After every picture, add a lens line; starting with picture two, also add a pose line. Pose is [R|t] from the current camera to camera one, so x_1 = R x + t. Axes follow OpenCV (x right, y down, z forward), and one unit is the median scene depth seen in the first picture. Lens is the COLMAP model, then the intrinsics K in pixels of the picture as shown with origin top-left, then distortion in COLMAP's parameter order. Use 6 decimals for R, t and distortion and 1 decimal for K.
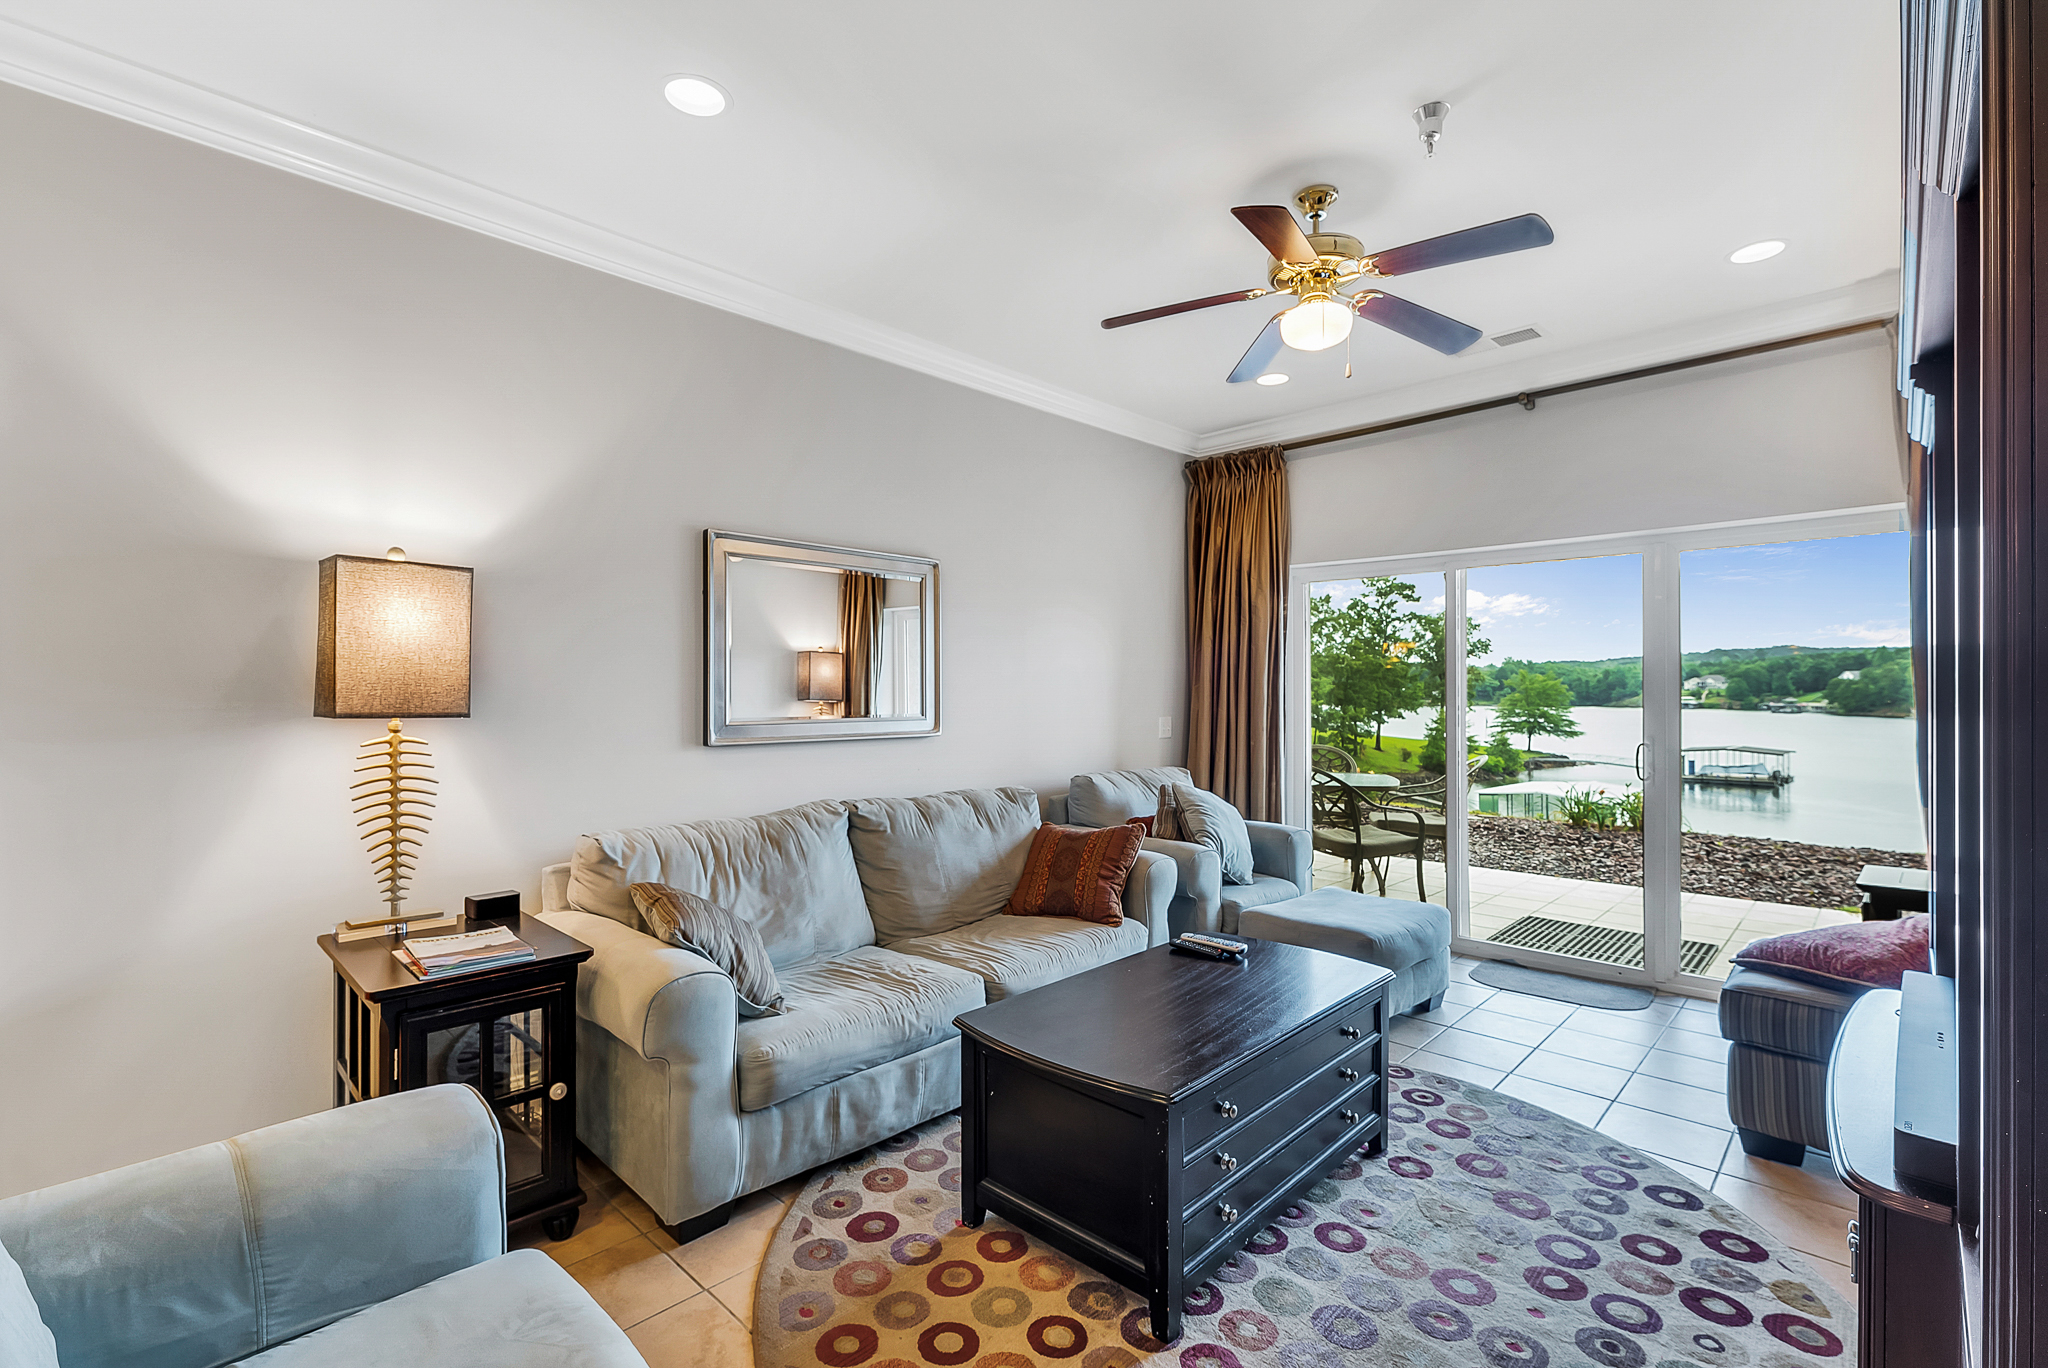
lens RADIAL K [[918.6, 0, 1048.6], [0, 918.6, 690.7], [0, 0, 1]] dist [-0.000991, -0.000534]
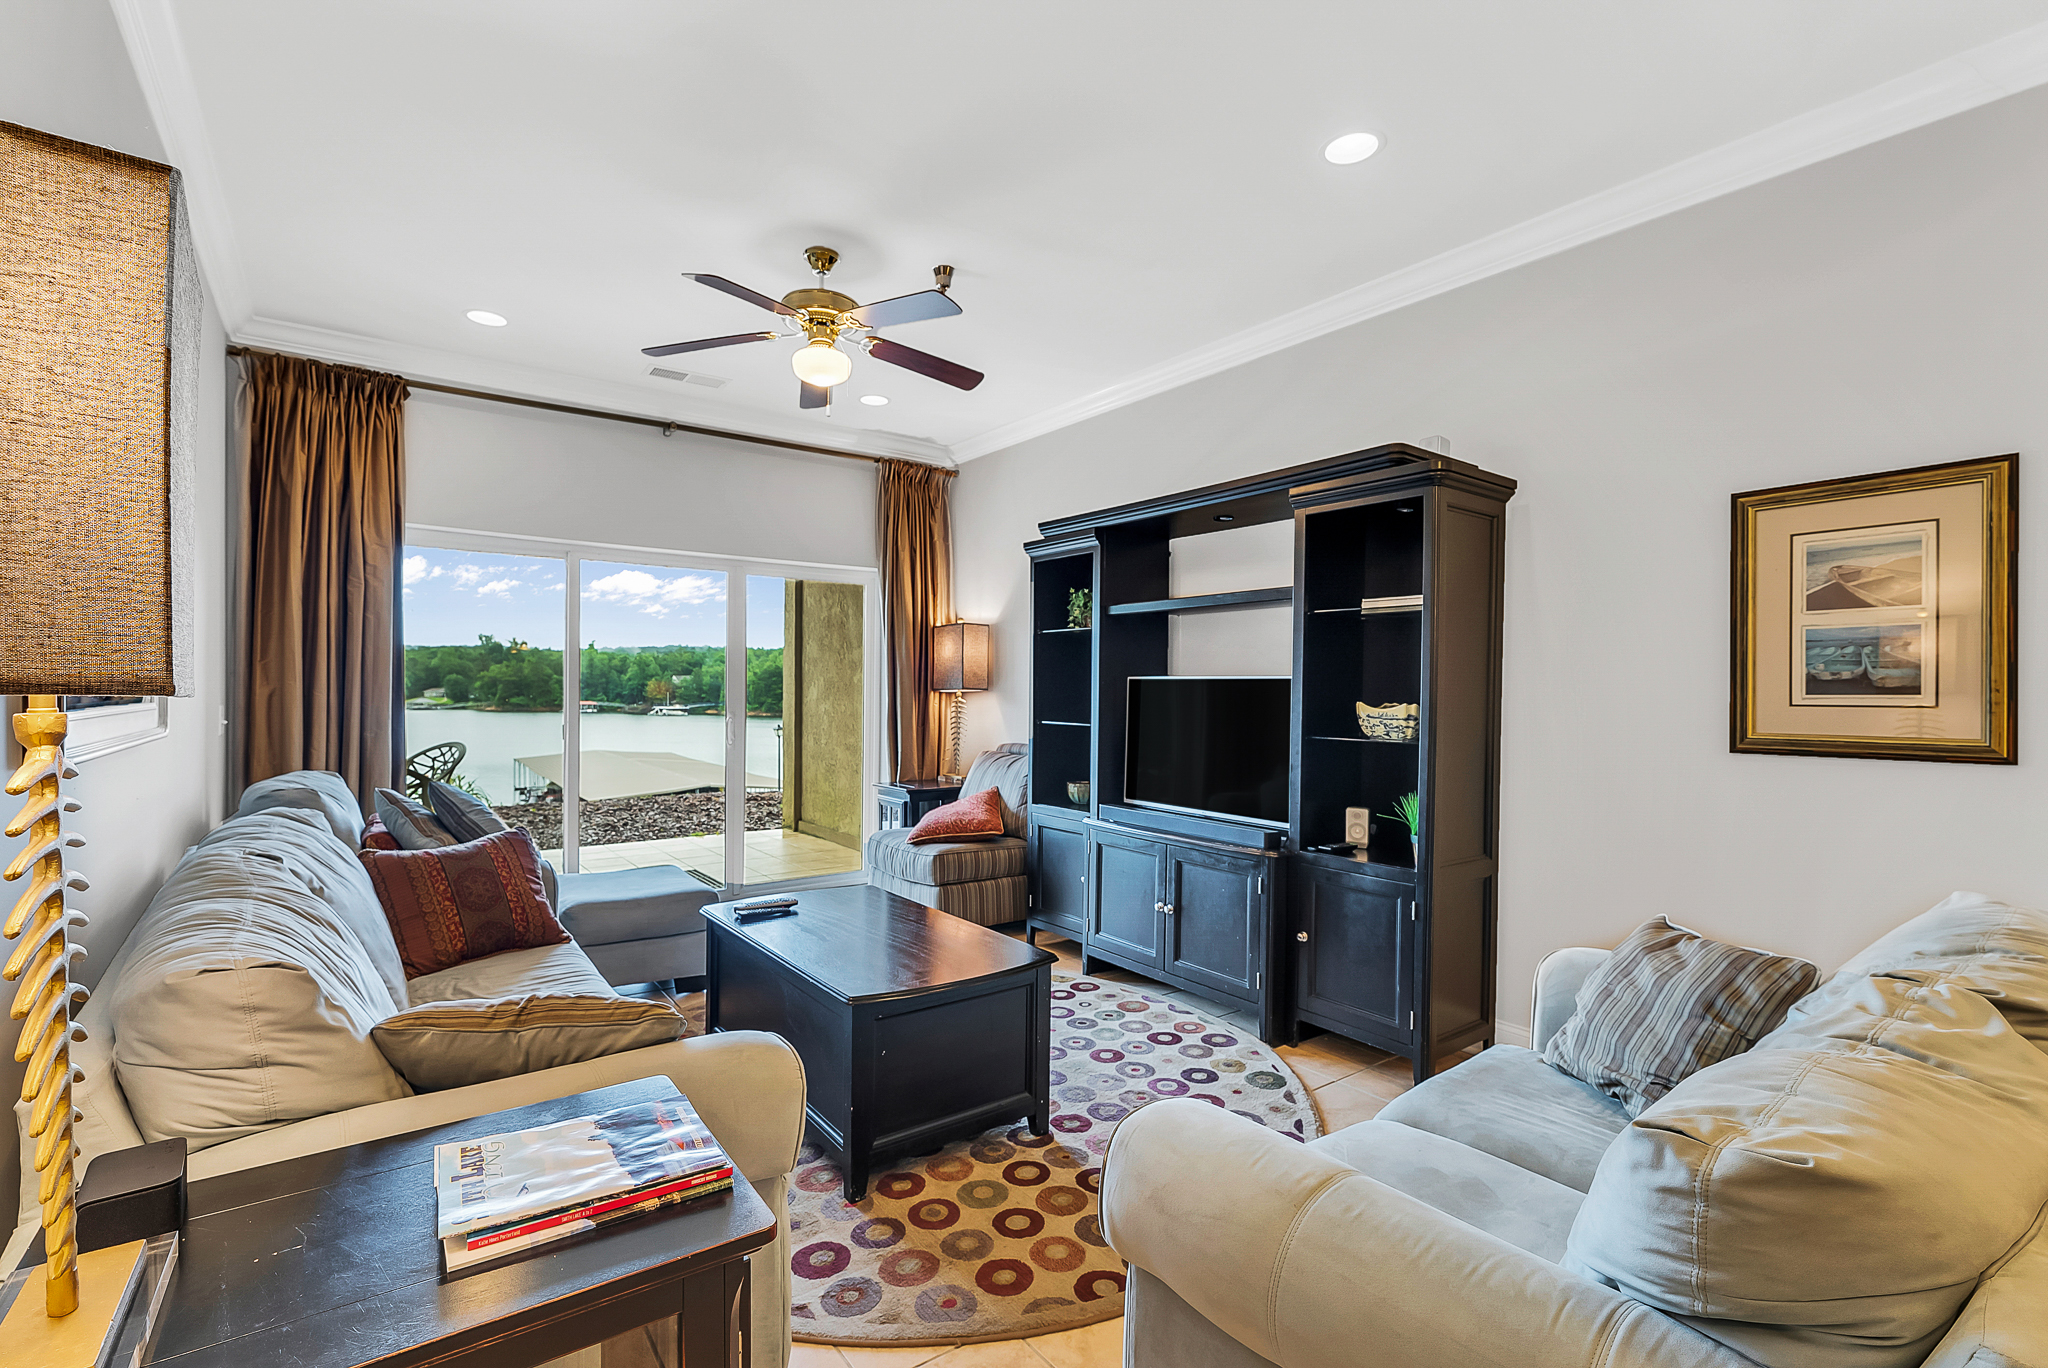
lens RADIAL K [[918.6, 0, 1008.9], [0, 918.6, 684.8], [0, 0, 1]] dist [-0.000991, -0.000534]
pose [[0.190397, 0.005361, 0.981693, -0.447577], [-0.008206, 0.999959, -0.003870, 0.011443], [-0.981673, -0.007319, 0.190433, 0.282708]]
